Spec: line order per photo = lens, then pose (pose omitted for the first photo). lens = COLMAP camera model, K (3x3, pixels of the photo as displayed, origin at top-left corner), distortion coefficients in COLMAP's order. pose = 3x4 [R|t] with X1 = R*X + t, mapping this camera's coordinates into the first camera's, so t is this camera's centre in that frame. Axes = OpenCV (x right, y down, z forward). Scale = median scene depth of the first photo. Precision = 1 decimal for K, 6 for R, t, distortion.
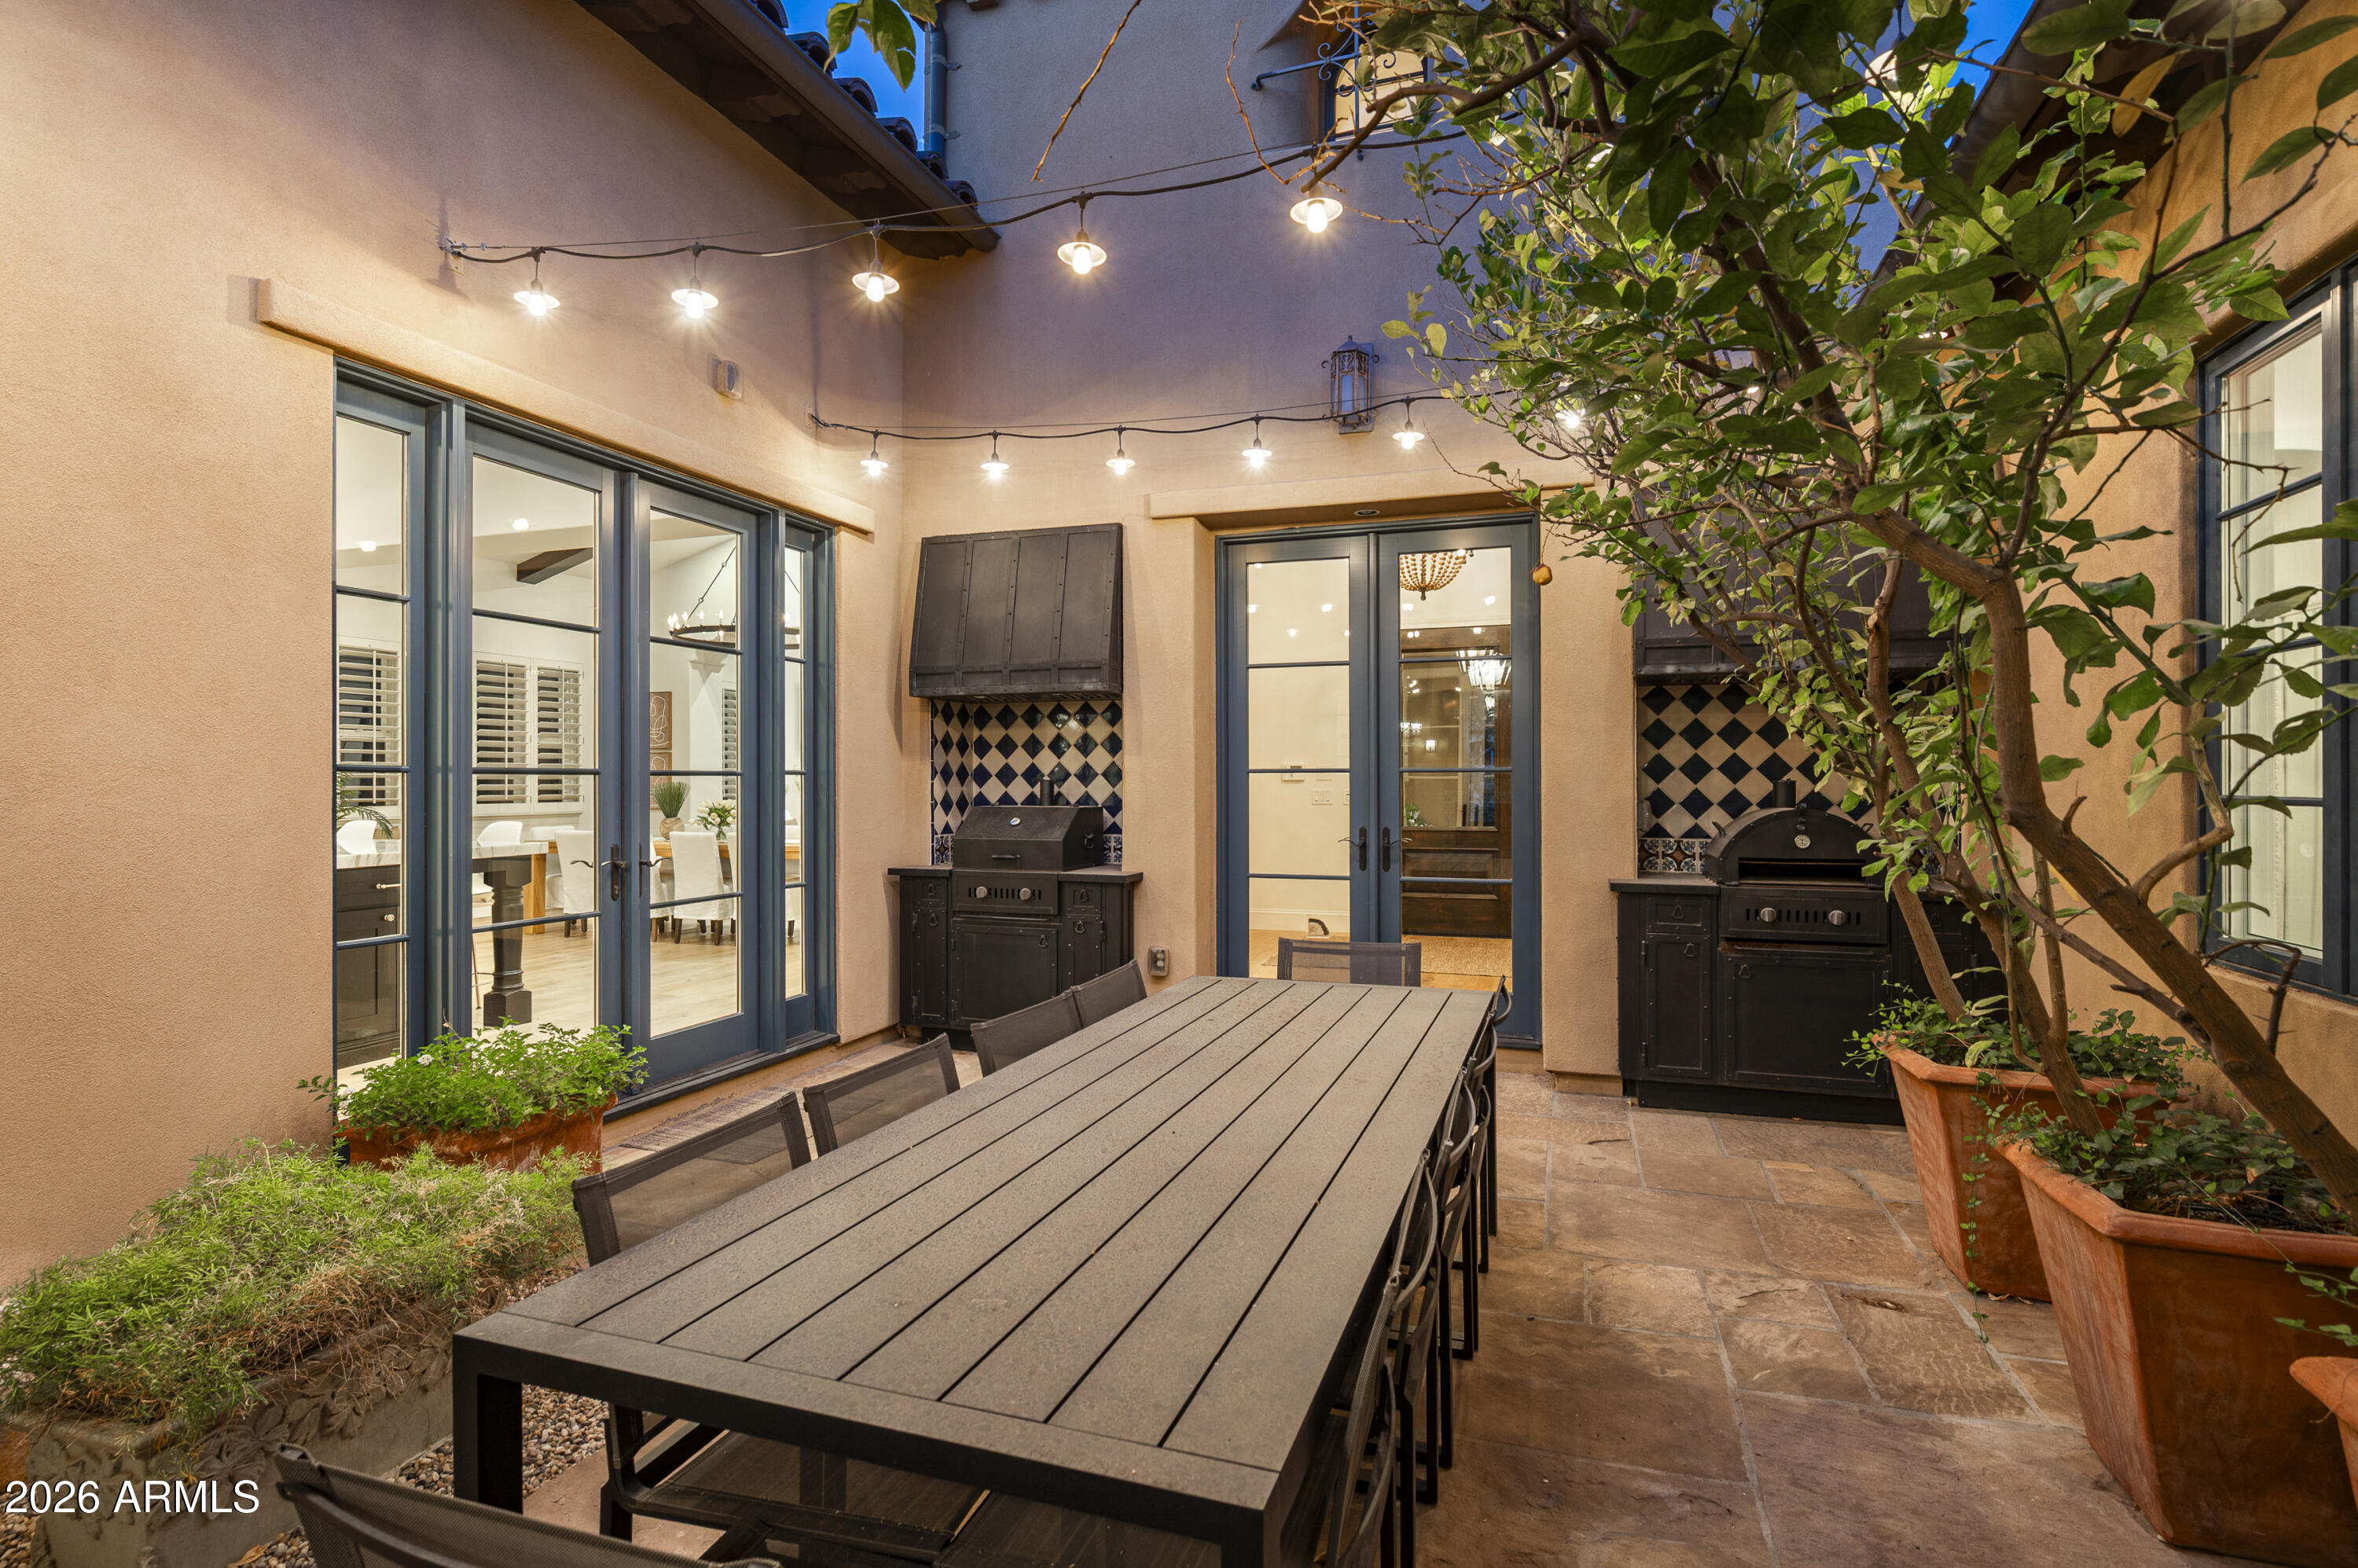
lens RADIAL K [[1146.9, 0, 1179.0], [0, 1146.9, 784.0], [0, 0, 1]] dist [-0.000117, -0.000007]
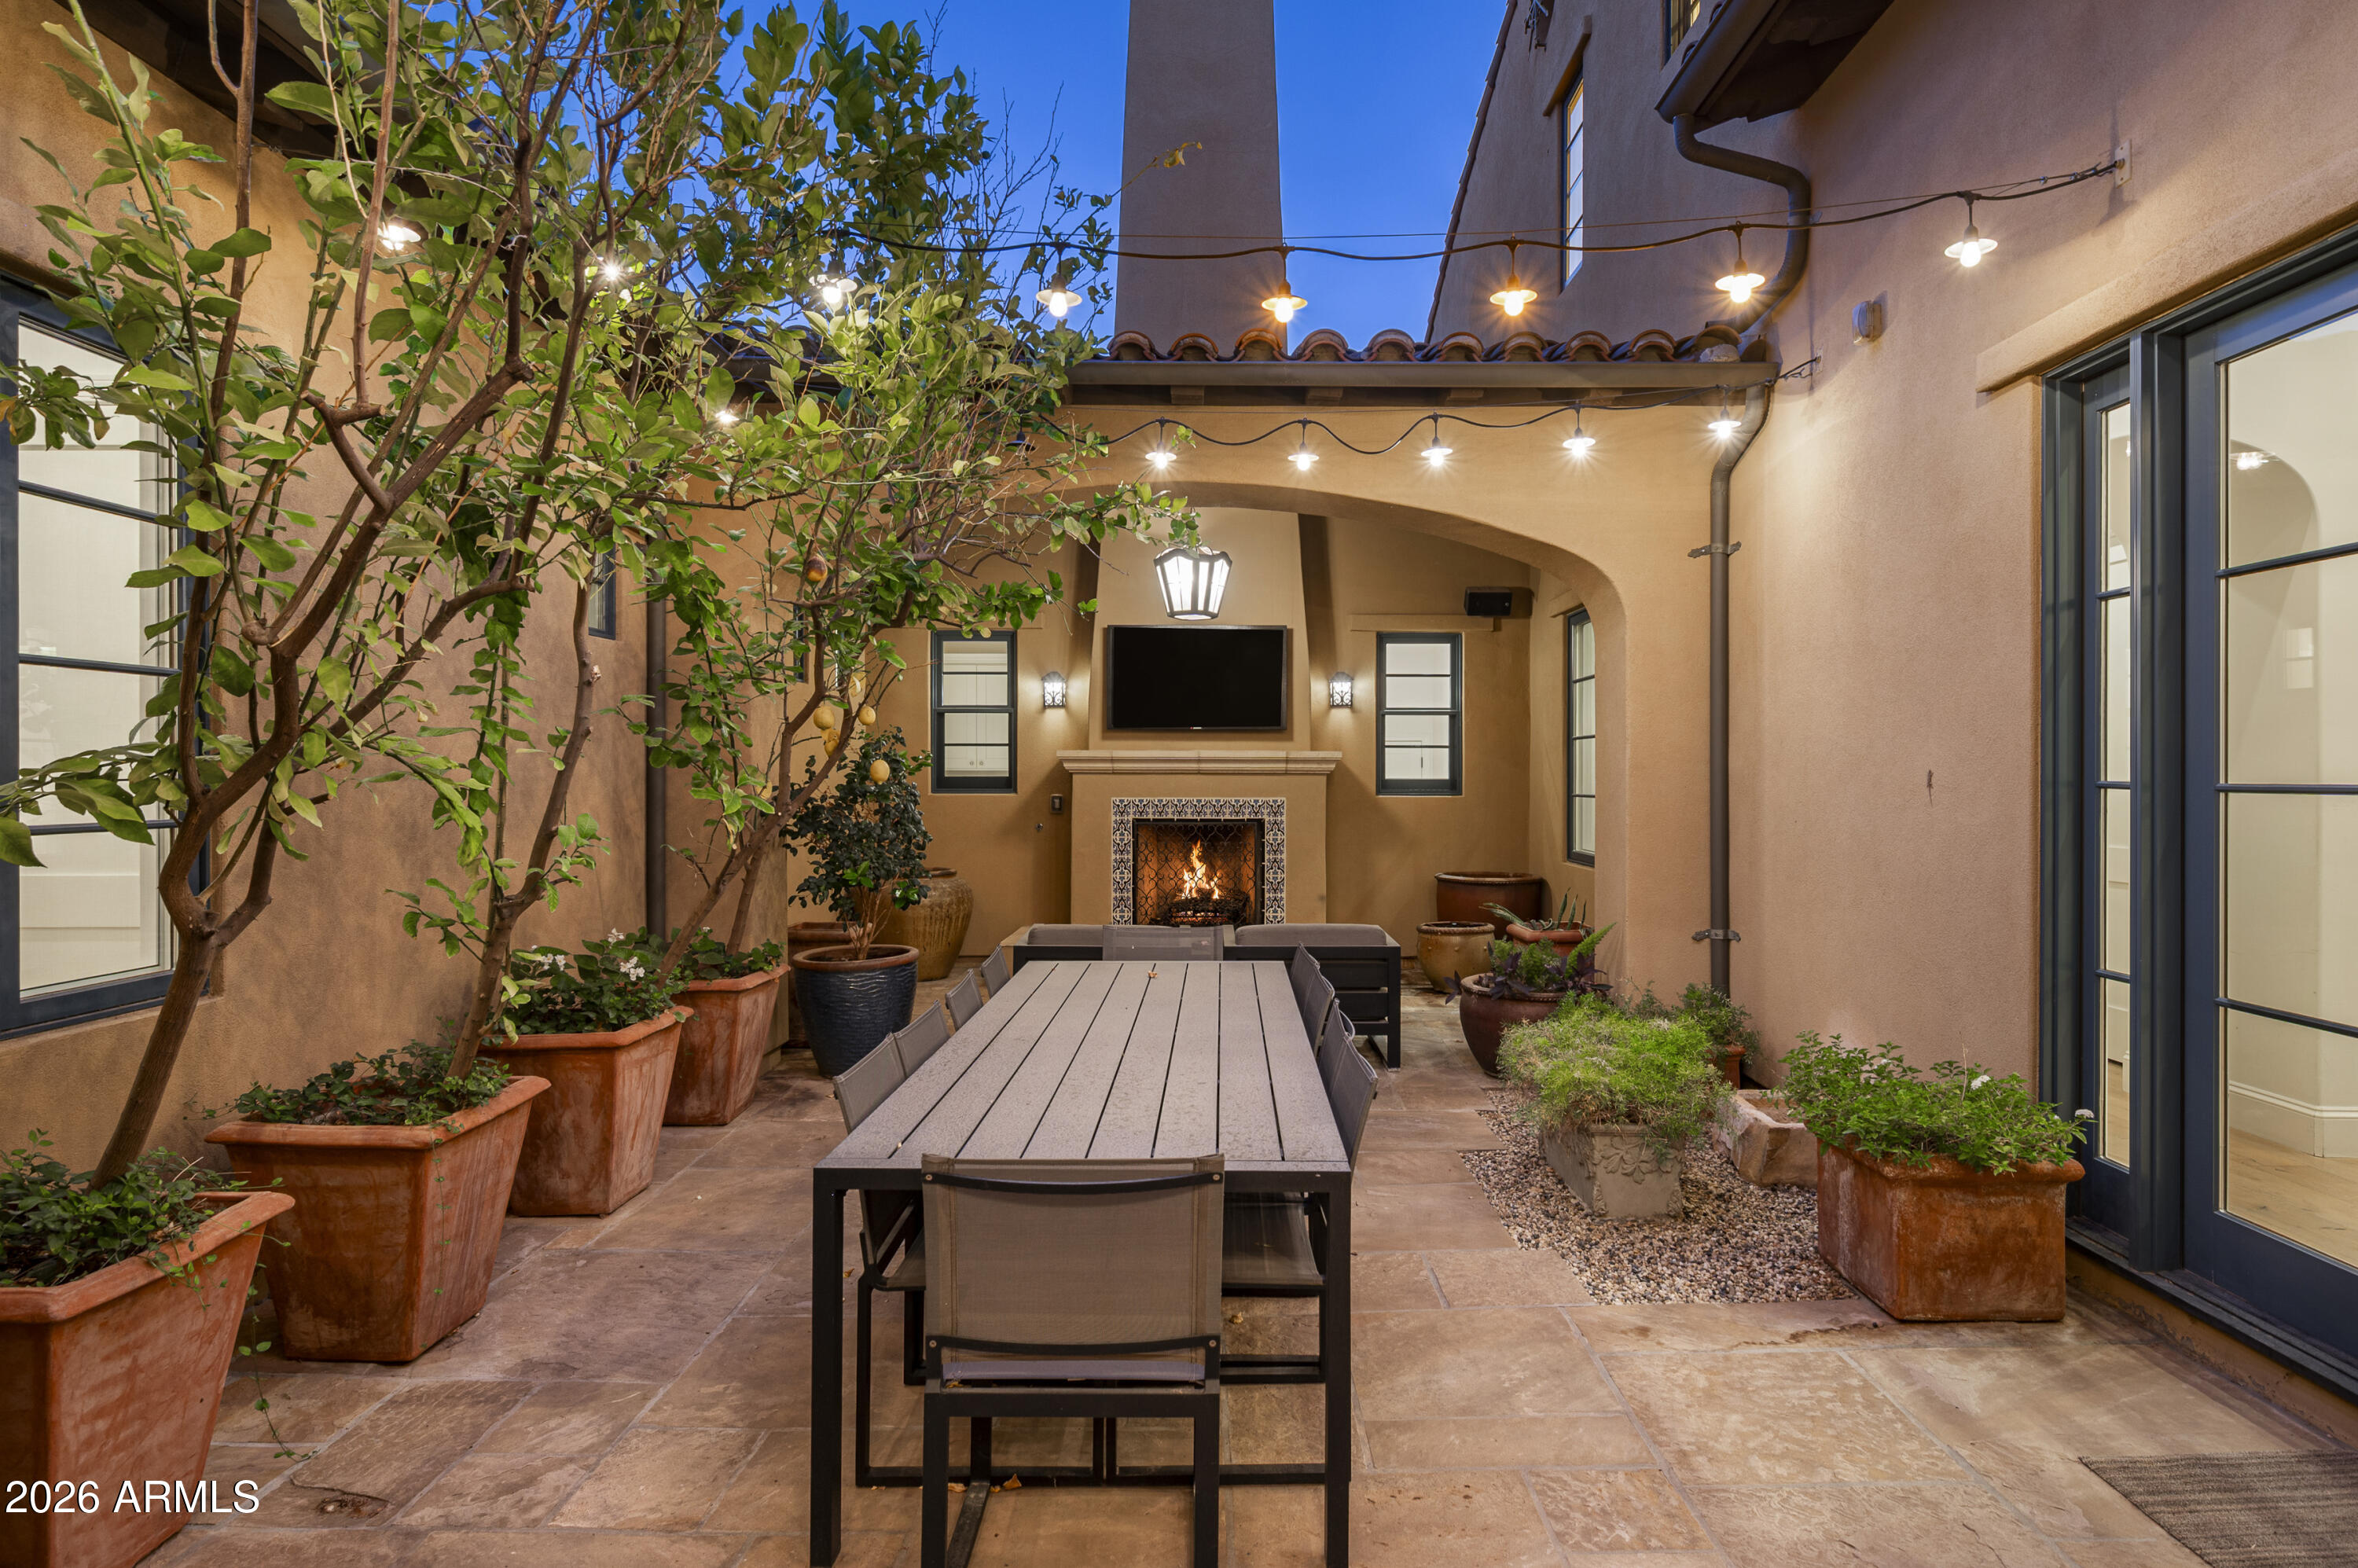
lens RADIAL K [[1245.0, 0, 1179.0], [0, 1245.0, 784.0], [0, 0, 1]] dist [-0.000104, -0.000085]
pose [[-0.950973, 0.001196, -0.309271, 0.335832], [-0.001185, 0.999971, 0.007510, -0.023131], [0.309271, 0.007509, -0.950944, 1.893634]]
